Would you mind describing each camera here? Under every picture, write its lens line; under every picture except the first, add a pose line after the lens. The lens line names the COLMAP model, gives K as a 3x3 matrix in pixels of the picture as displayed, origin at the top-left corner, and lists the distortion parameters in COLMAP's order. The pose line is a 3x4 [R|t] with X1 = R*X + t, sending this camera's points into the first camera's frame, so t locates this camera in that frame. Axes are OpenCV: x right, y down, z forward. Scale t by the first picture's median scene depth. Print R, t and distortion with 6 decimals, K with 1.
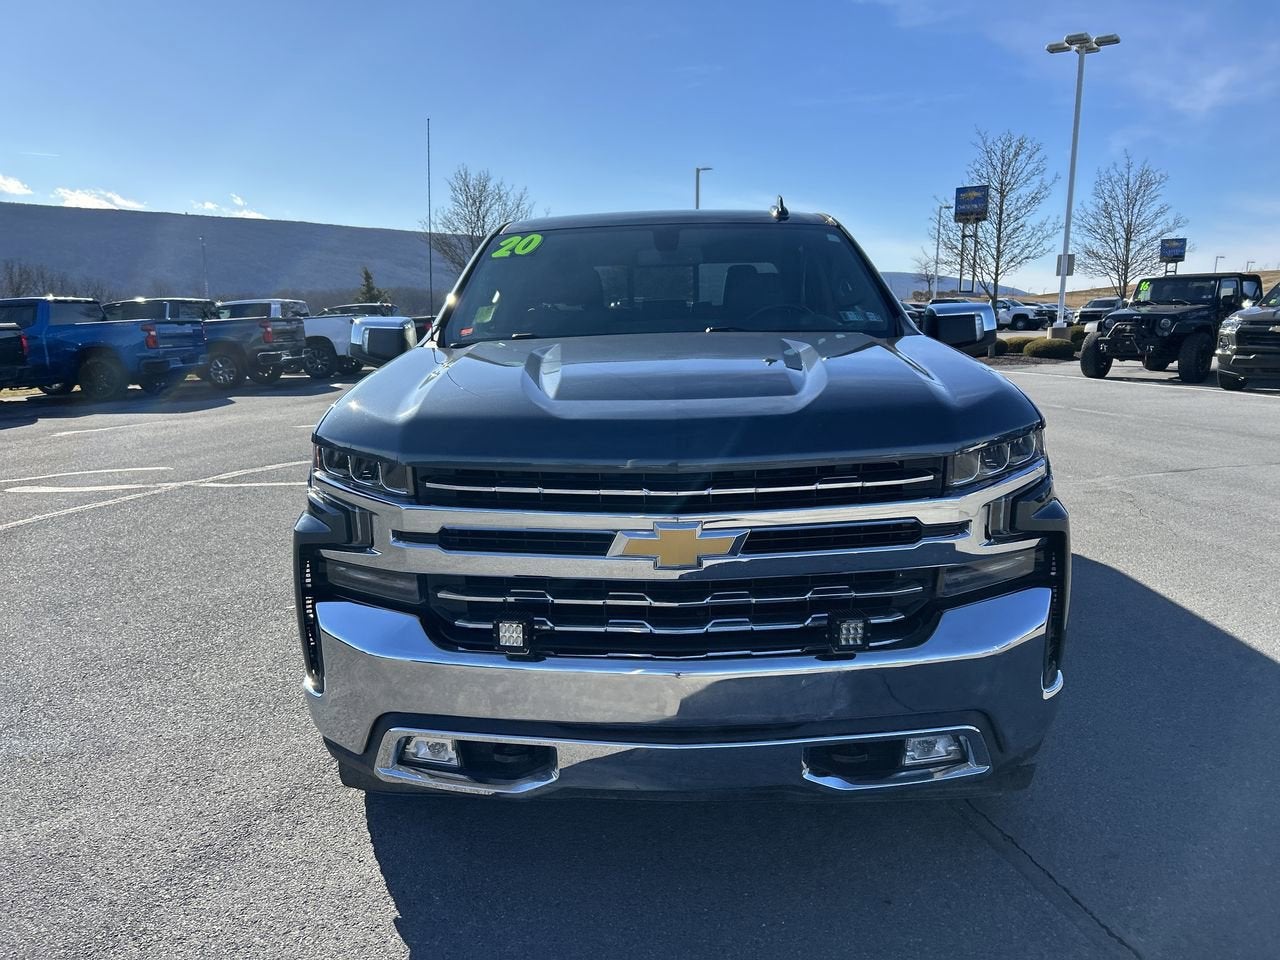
lens RADIAL K [[982.9, 0, 636.0], [0, 982.9, 478.2], [0, 0, 1]] dist [0.054667, -0.066719]
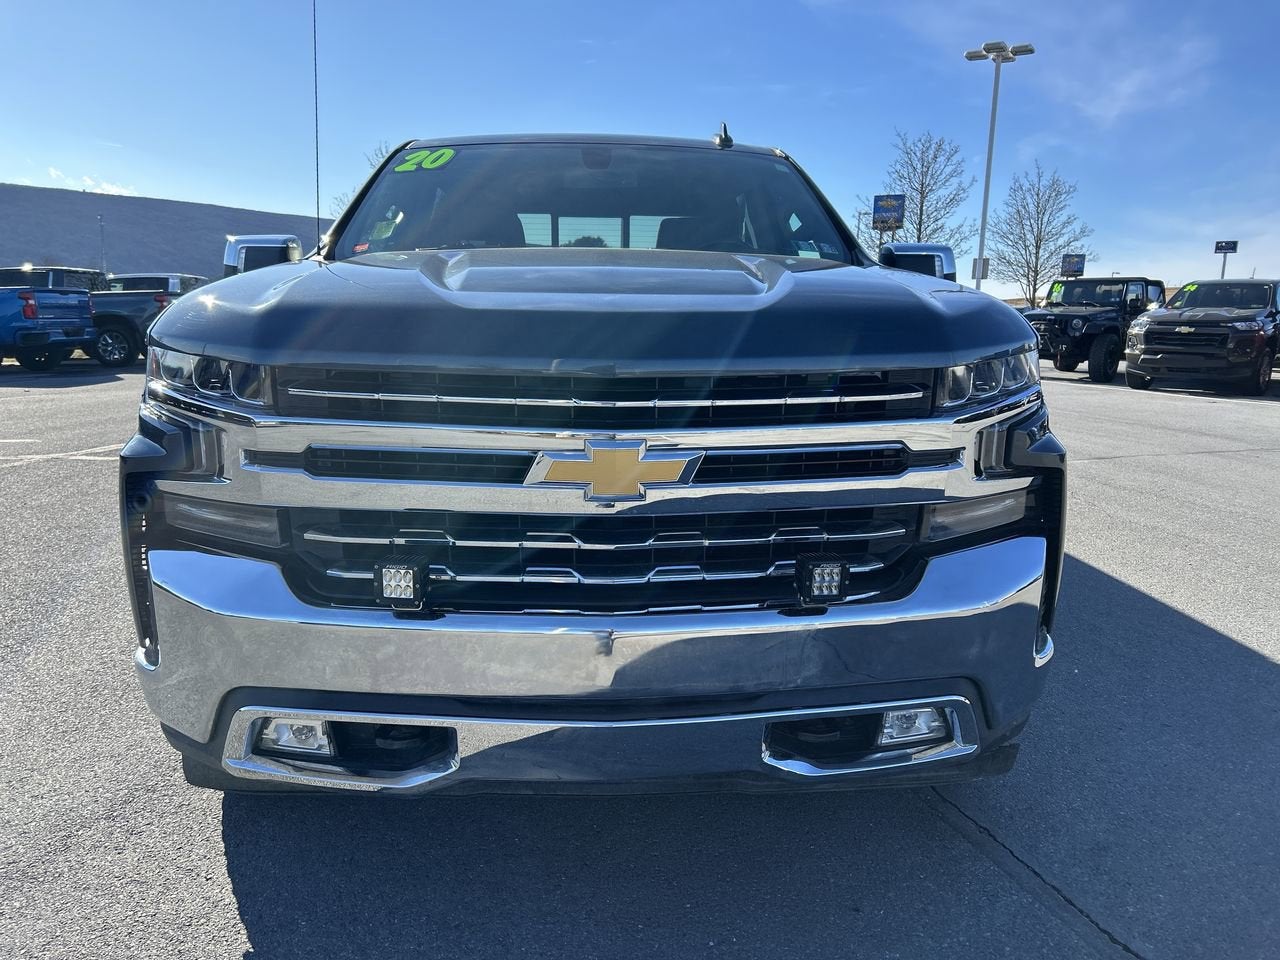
lens RADIAL K [[971.9, 0, 648.6], [0, 971.9, 474.2], [0, 0, 1]] dist [0.078661, -0.088469]
pose [[0.995713, 0.010289, 0.091922, -0.001692], [-0.009824, 0.999937, -0.005513, 0.064640], [-0.091973, 0.004587, 0.995751, 0.183090]]
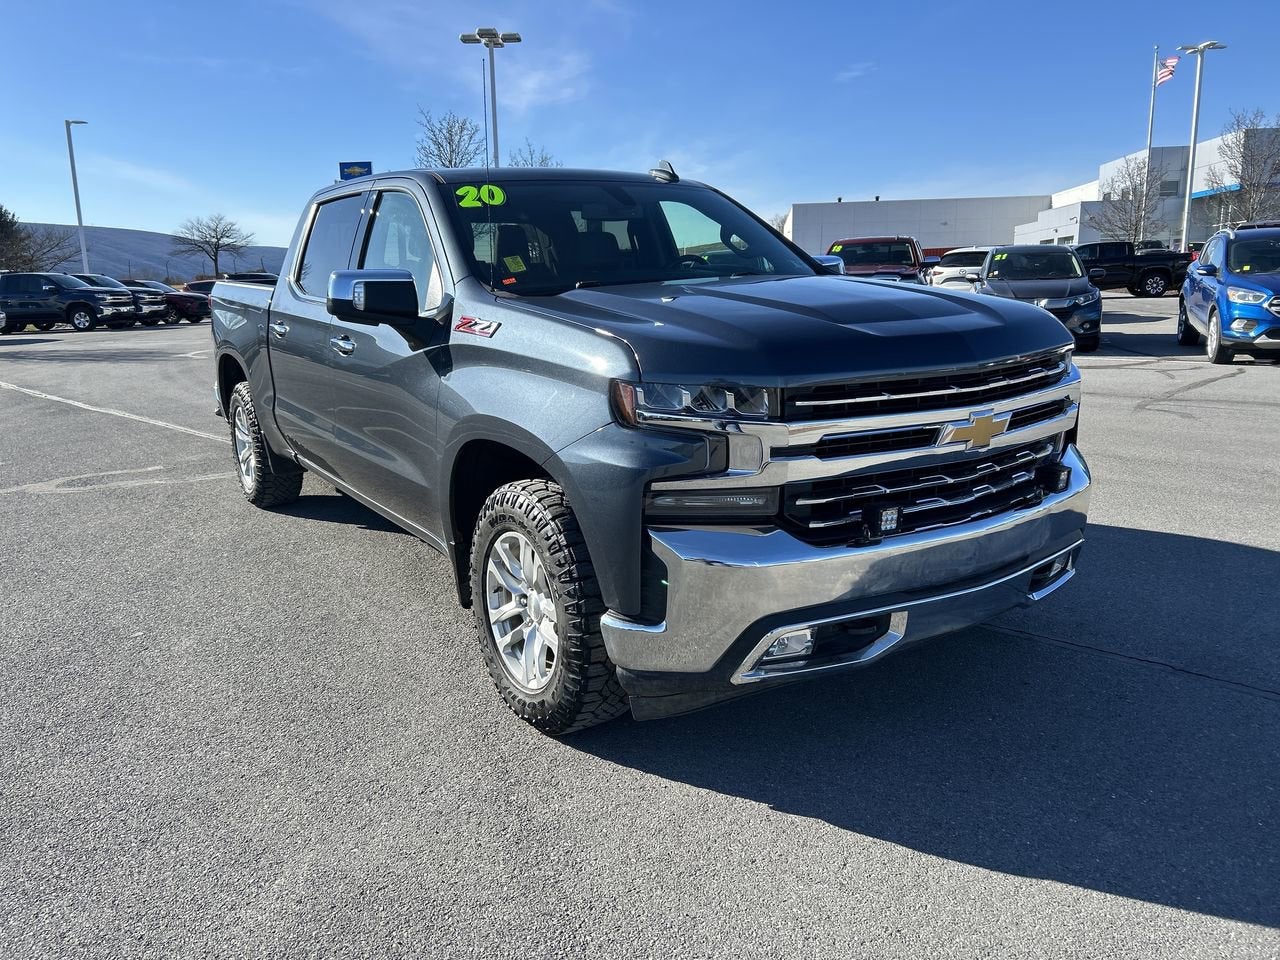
lens RADIAL K [[982.9, 0, 636.0], [0, 982.9, 478.2], [0, 0, 1]] dist [0.054667, -0.066719]
pose [[0.814401, -0.127560, 0.566109, -0.891050], [0.115875, 0.991641, 0.056747, 0.005858], [-0.568616, 0.019383, 0.822375, 0.170363]]
